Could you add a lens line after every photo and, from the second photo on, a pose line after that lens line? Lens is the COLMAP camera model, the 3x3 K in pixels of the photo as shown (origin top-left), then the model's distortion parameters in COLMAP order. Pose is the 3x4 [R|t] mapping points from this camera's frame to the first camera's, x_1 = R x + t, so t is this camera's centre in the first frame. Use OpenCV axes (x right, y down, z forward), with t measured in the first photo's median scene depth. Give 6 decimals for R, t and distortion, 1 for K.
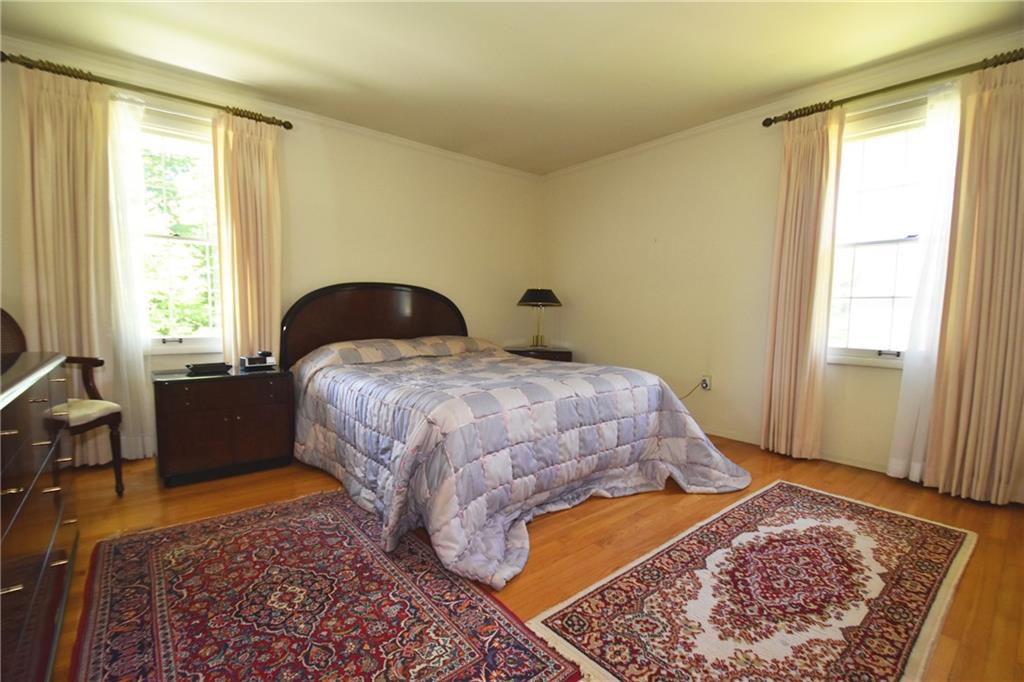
lens RADIAL K [[455.3, 0, 508.8], [0, 455.3, 351.4], [0, 0, 1]] dist [0.000050, -0.000796]
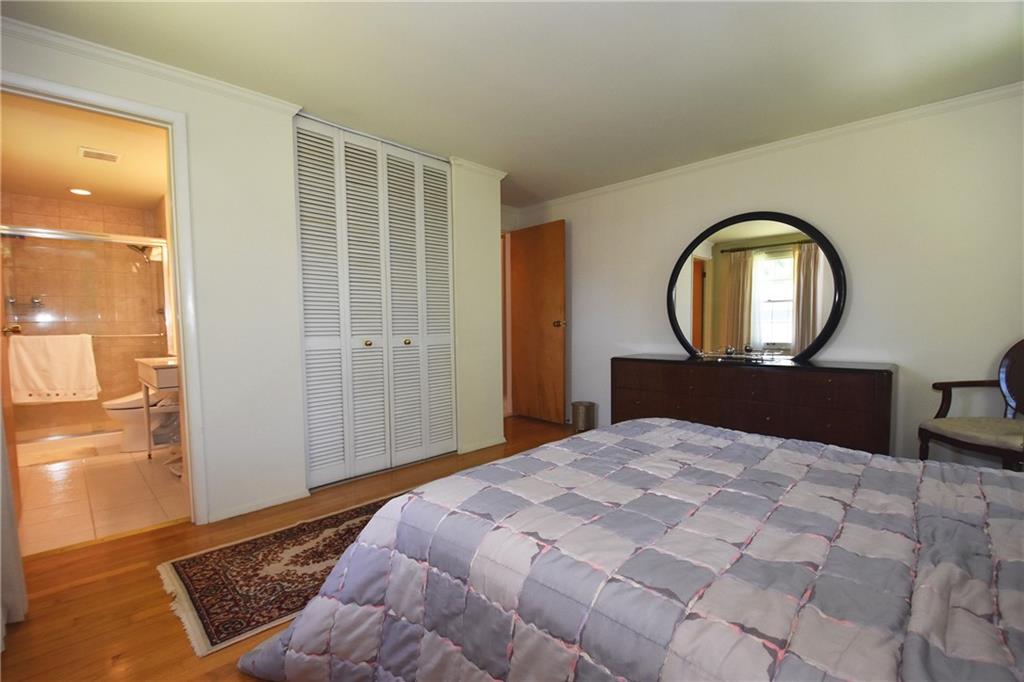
lens RADIAL K [[455.3, 0, 508.8], [0, 455.3, 351.4], [0, 0, 1]] dist [0.000050, -0.000796]
pose [[-0.994089, -0.007484, -0.108310, 0.357499], [-0.023281, 0.989109, 0.145329, -0.237028], [0.106043, 0.146991, -0.983437, 1.984861]]
